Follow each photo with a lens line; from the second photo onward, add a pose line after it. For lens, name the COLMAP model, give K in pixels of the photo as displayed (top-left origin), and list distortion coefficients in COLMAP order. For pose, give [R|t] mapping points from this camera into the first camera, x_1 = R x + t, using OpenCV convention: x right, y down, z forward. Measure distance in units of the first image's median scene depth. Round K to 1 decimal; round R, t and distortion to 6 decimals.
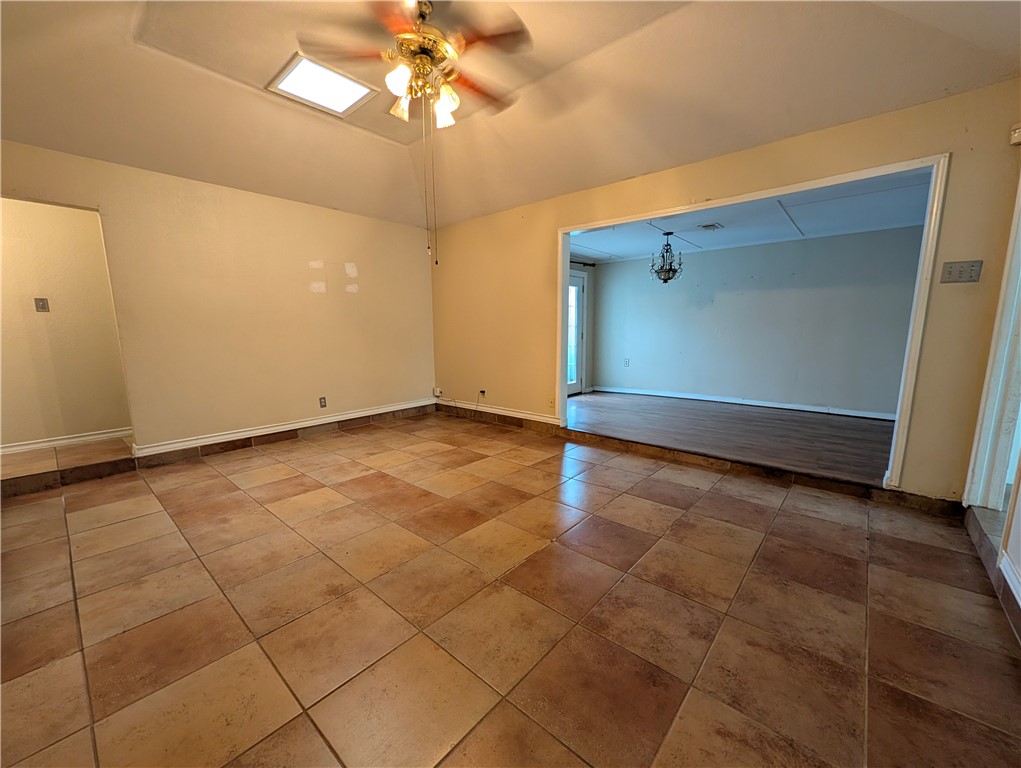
lens RADIAL K [[408.0, 0, 511.8], [0, 408.0, 391.7], [0, 0, 1]] dist [0.000197, 0.000182]
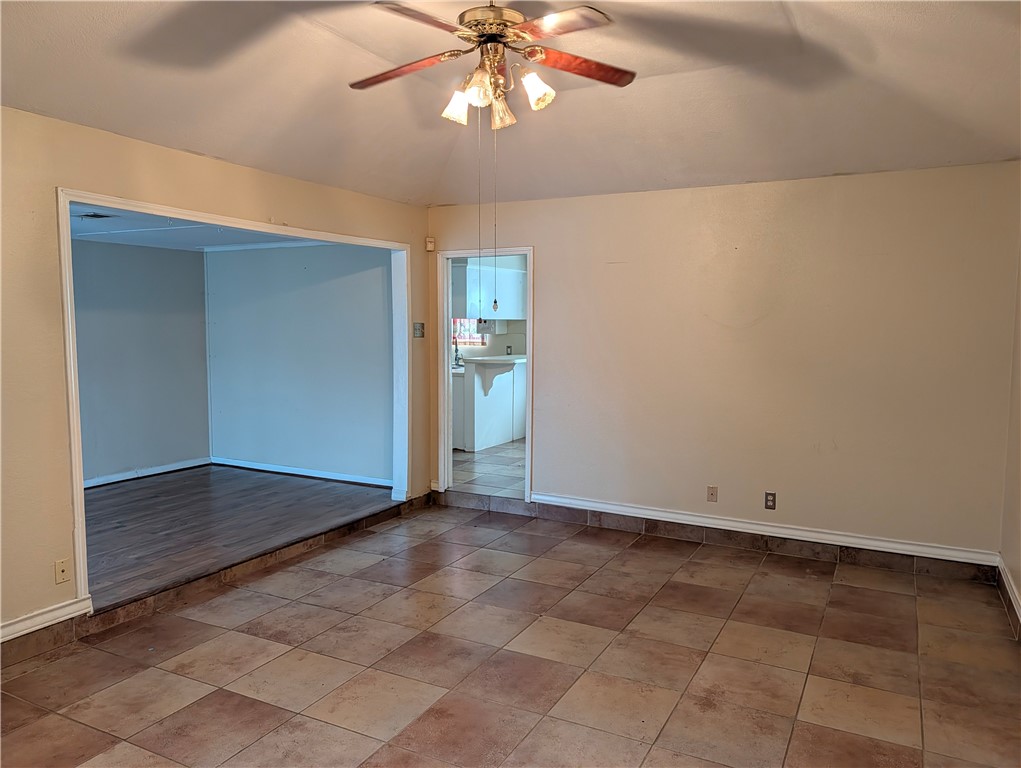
lens RADIAL K [[735.4, 0, 516.1], [0, 735.4, 386.7], [0, 0, 1]] dist [0.010163, -0.002627]
pose [[-0.235297, -0.081382, 0.968510, -1.247439], [0.149209, 0.981651, 0.118736, -0.308221], [-0.960402, 0.172448, -0.218837, 1.102145]]
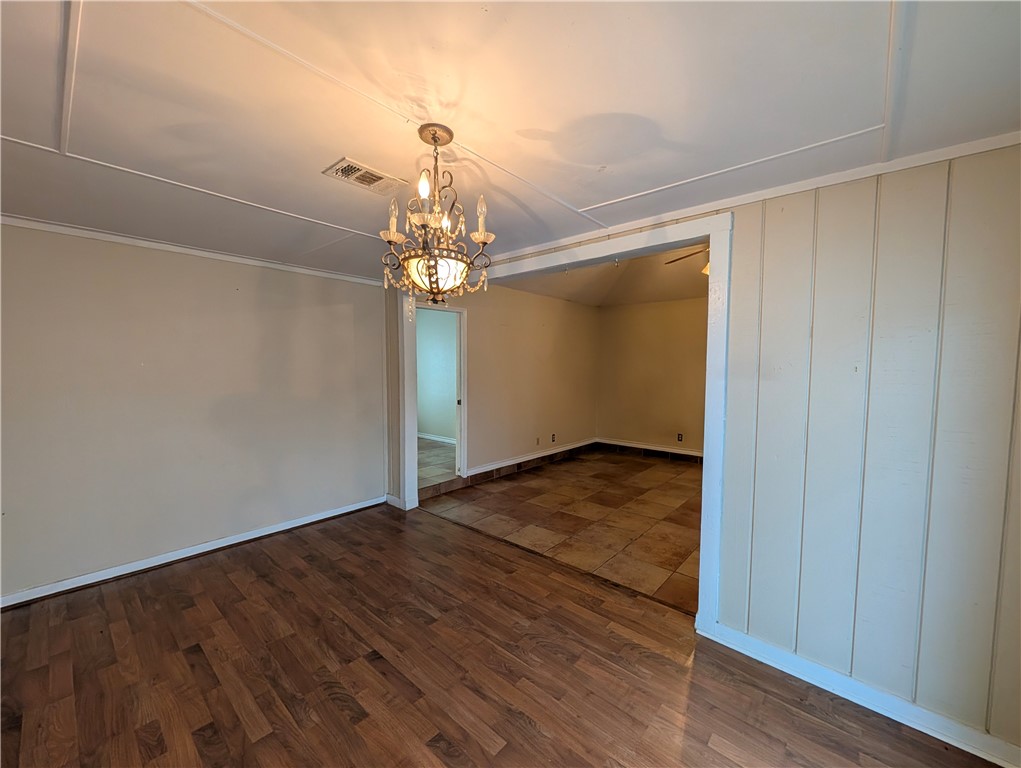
lens RADIAL K [[408.0, 0, 511.8], [0, 408.0, 391.7], [0, 0, 1]] dist [0.000197, 0.000182]
pose [[-0.999972, 0.006963, 0.002904, 0.572511], [0.007431, 0.975428, 0.220195, -0.477427], [-0.001299, 0.220210, -0.975452, 2.318699]]
